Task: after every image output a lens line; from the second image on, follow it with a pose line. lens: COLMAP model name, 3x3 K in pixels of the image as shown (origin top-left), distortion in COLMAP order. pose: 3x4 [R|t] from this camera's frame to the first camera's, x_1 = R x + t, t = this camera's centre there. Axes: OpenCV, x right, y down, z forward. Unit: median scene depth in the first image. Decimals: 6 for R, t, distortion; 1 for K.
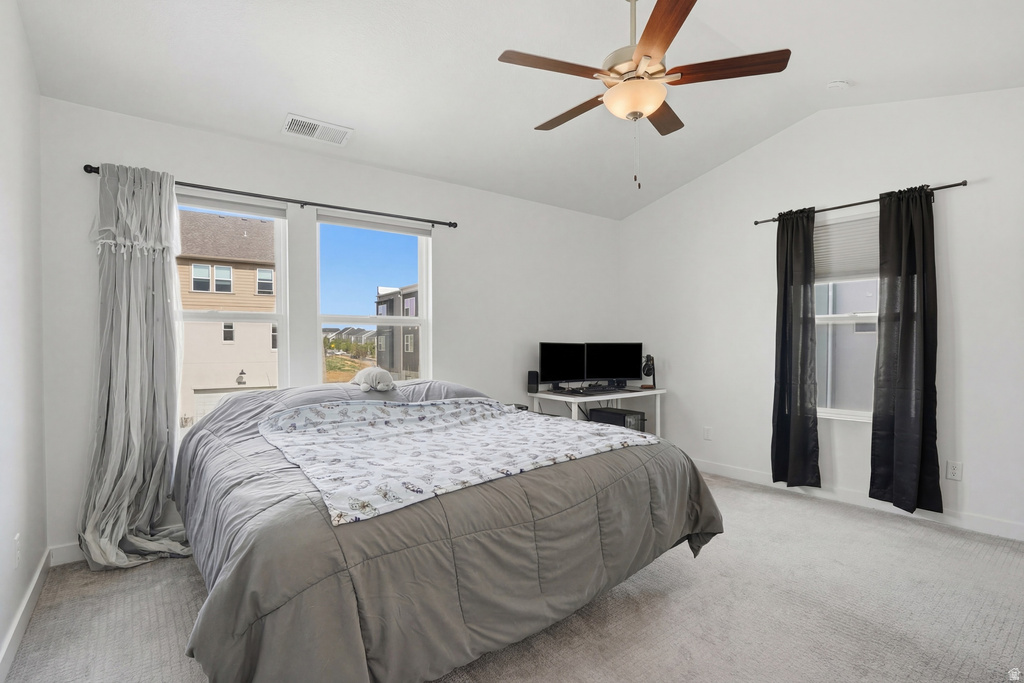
lens RADIAL K [[493.7, 0, 512.8], [0, 493.7, 345.3], [0, 0, 1]] dist [-0.004920, 0.000644]
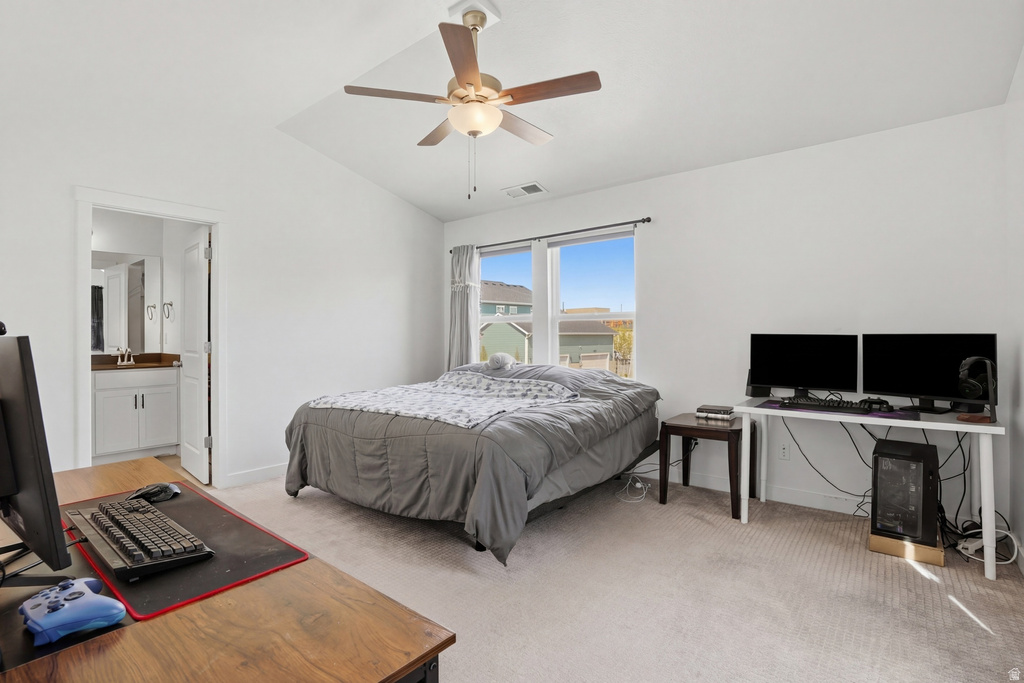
lens RADIAL K [[493.7, 0, 513.4], [0, 493.7, 337.5], [0, 0, 1]] dist [-0.004920, 0.000644]
pose [[0.265637, -0.001364, -0.964072, 0.752426], [-0.006304, 0.999975, -0.003152, 0.003981], [0.964053, 0.006915, 0.265622, 0.441218]]
